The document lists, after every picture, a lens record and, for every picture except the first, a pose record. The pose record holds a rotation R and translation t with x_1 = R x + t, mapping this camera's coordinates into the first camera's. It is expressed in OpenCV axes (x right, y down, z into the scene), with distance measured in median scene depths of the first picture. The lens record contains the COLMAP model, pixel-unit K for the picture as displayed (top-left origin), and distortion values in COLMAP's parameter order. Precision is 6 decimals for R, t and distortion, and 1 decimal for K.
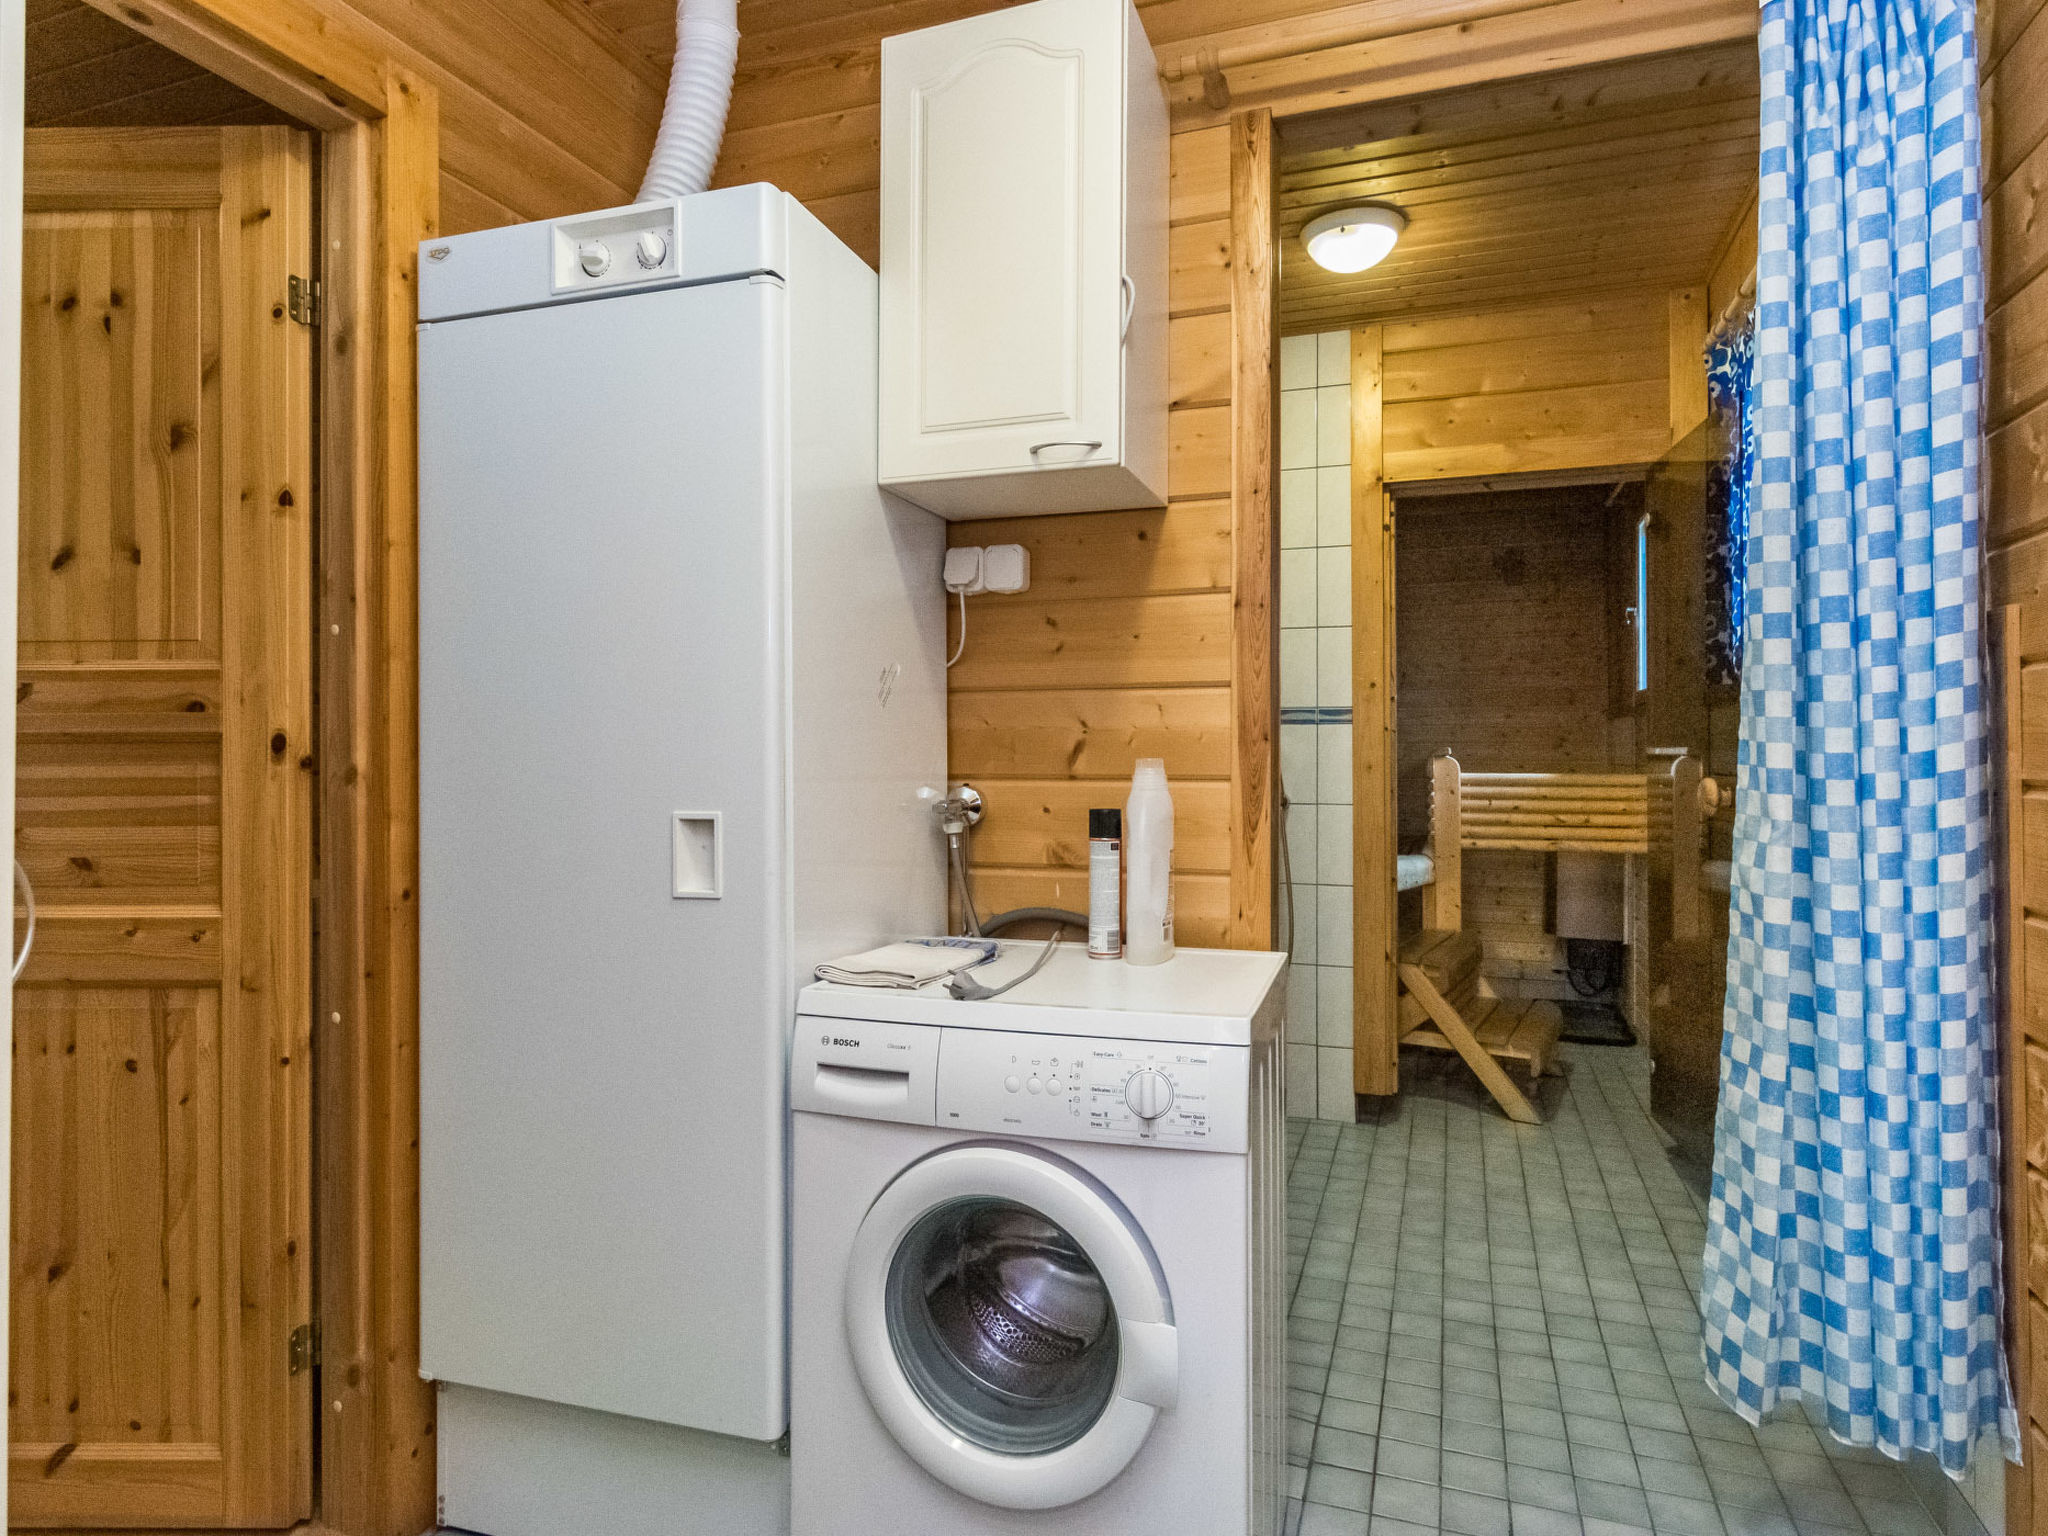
lens RADIAL K [[1178.9, 0, 1014.2], [0, 1178.9, 777.5], [0, 0, 1]] dist [0.029677, 0.000646]
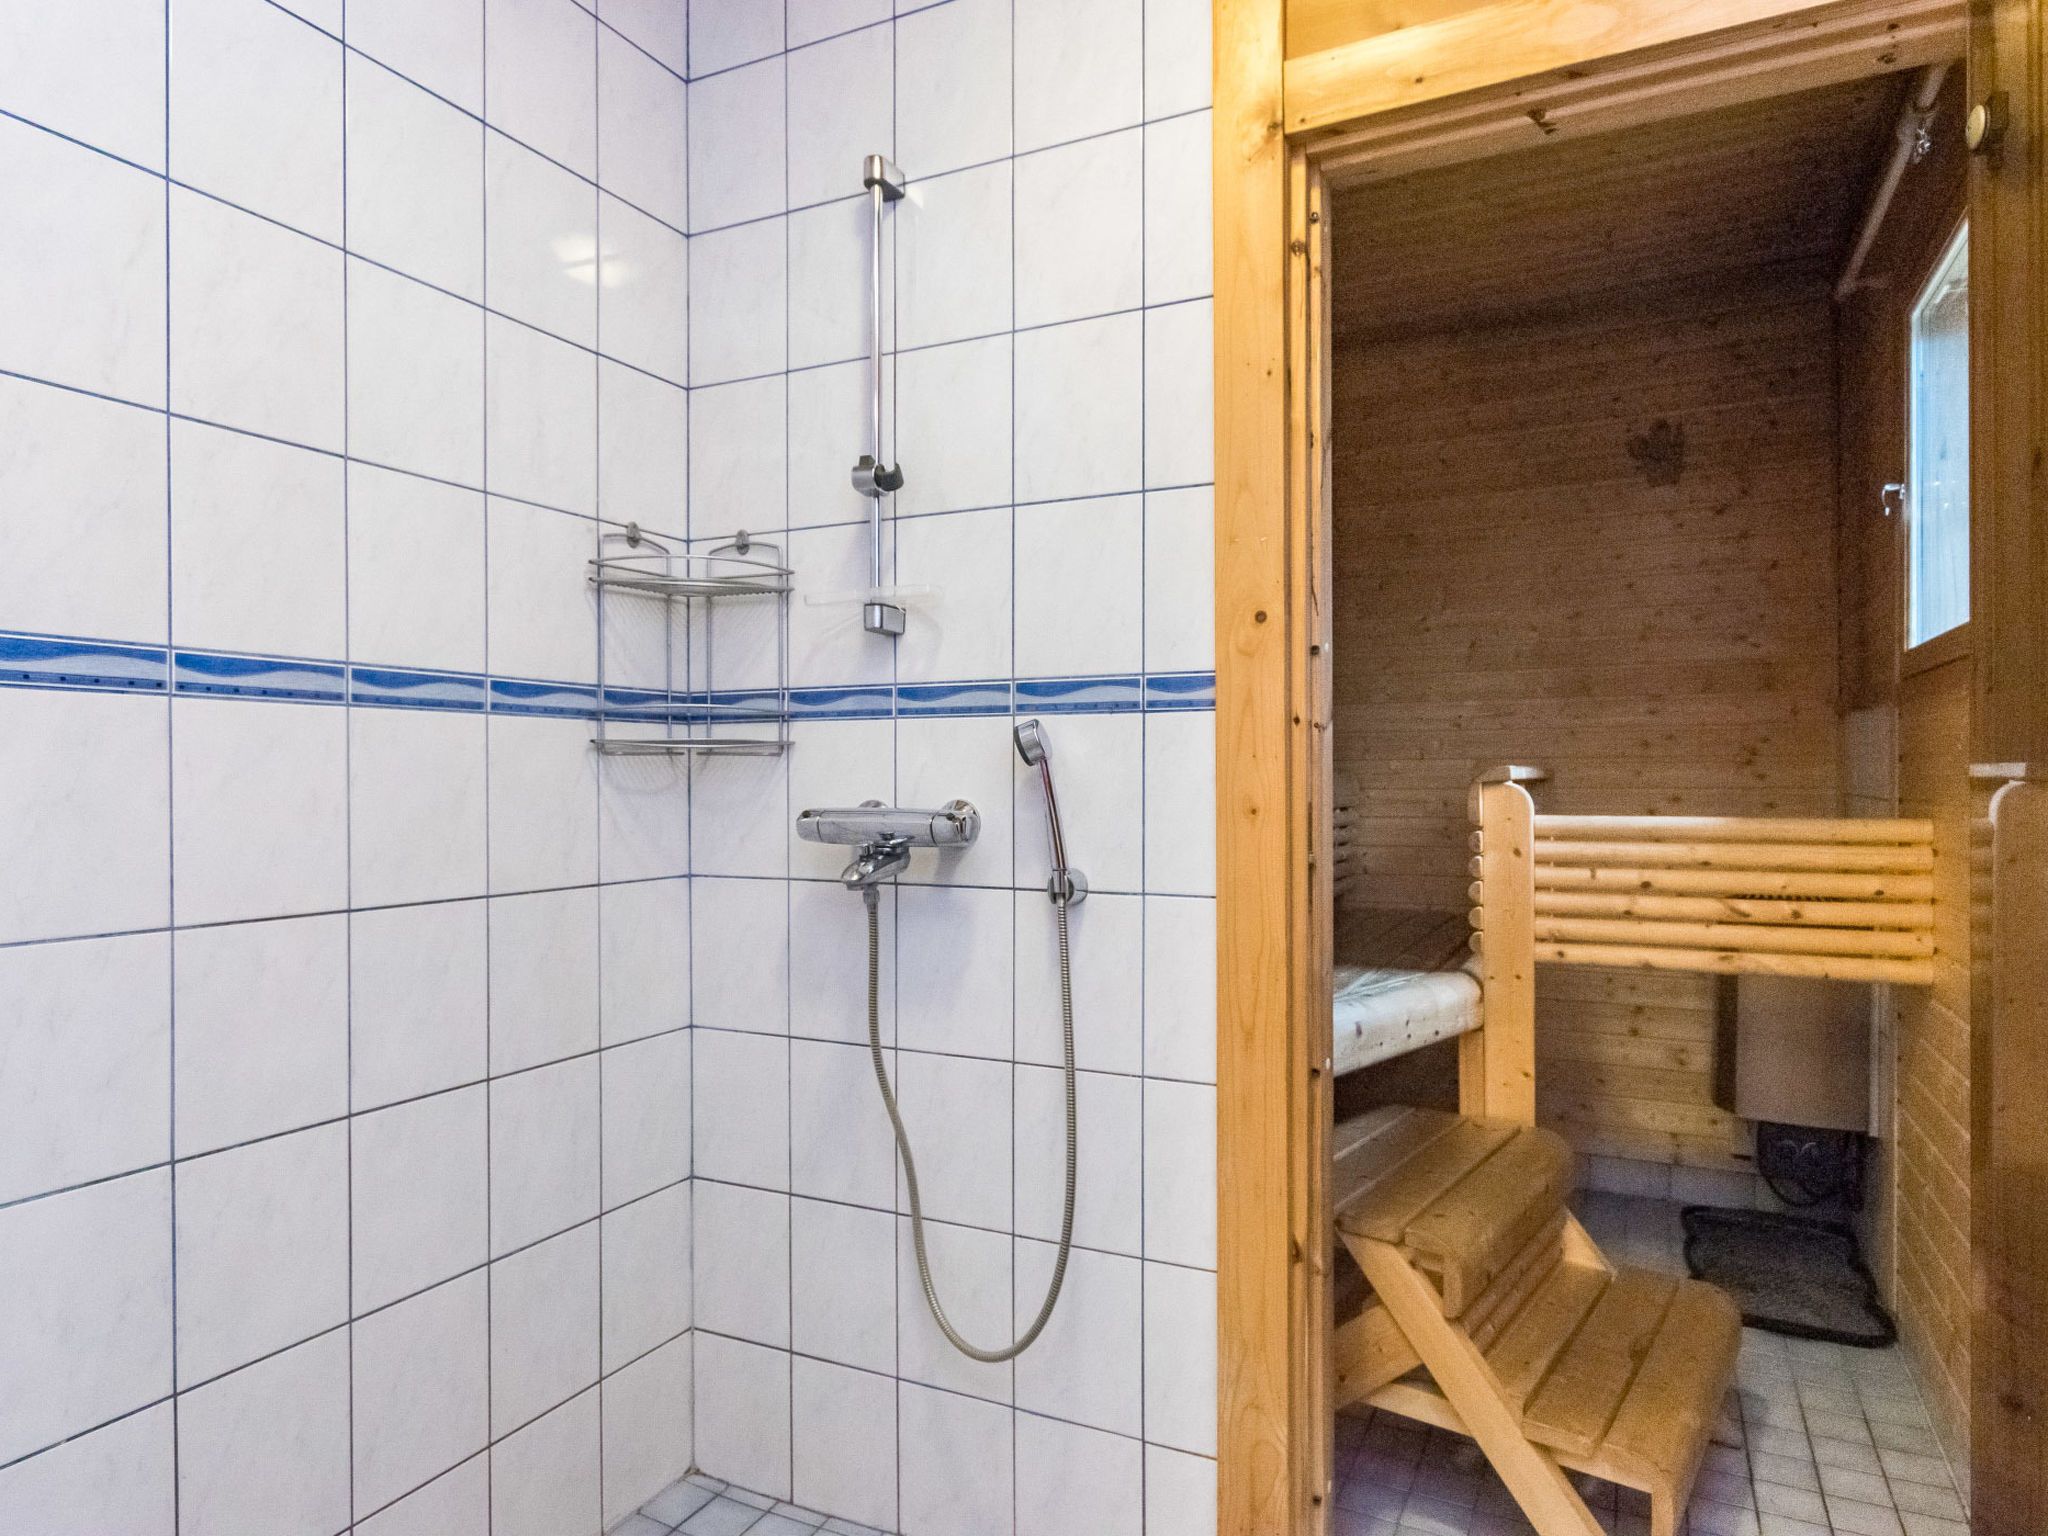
lens RADIAL K [[1226.9, 0, 1020.7], [0, 1226.9, 819.3], [0, 0, 1]] dist [0.017579, 0.000511]
pose [[0.993622, -0.000956, -0.112754, 0.221912], [0.002286, 0.999929, 0.011671, -0.009064], [0.112735, -0.011854, 0.993554, 0.457584]]
